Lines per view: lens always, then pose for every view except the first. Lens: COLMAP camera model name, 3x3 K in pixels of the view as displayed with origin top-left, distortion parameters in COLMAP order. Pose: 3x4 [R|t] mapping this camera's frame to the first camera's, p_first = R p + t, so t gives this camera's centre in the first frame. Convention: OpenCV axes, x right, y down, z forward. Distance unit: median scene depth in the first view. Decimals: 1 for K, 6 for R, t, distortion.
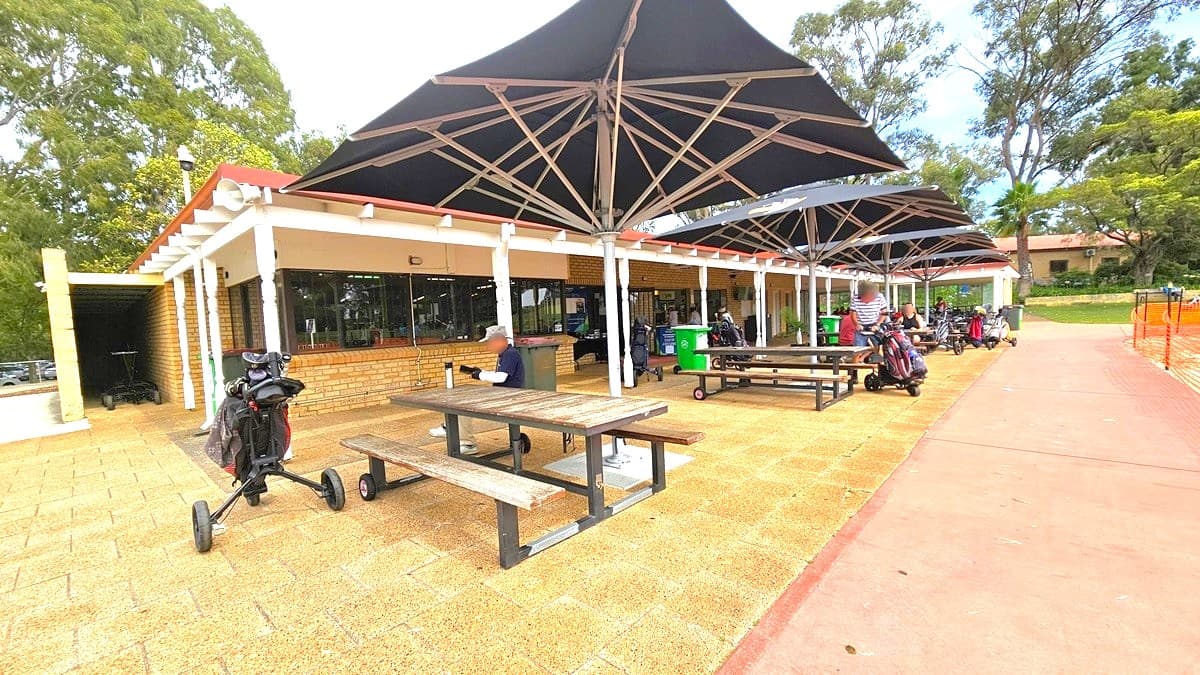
lens RADIAL K [[490.9, 0, 594.5], [0, 490.9, 340.6], [0, 0, 1]] dist [-0.000954, 0.000759]
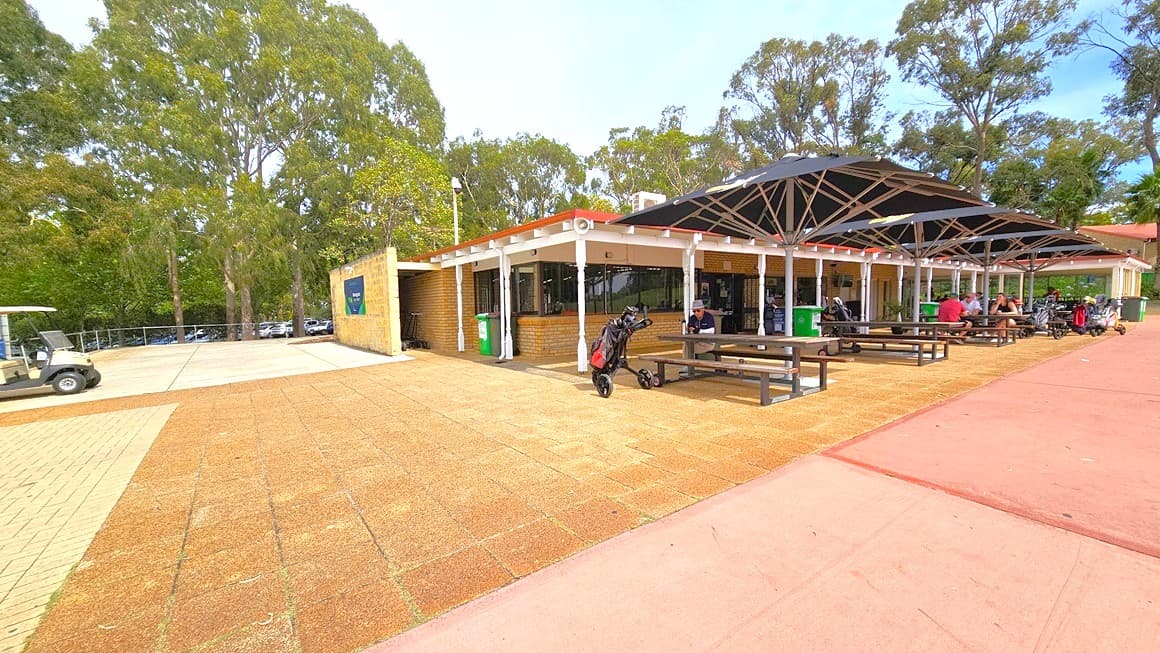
lens RADIAL K [[474.5, 0, 586.0], [0, 474.5, 328.8], [0, 0, 1]] dist [-0.000954, 0.000759]
pose [[0.983617, 0.033262, -0.177174, -0.076762], [-0.031049, 0.999402, 0.015245, 0.014027], [0.177575, -0.009494, 0.984061, -0.158081]]
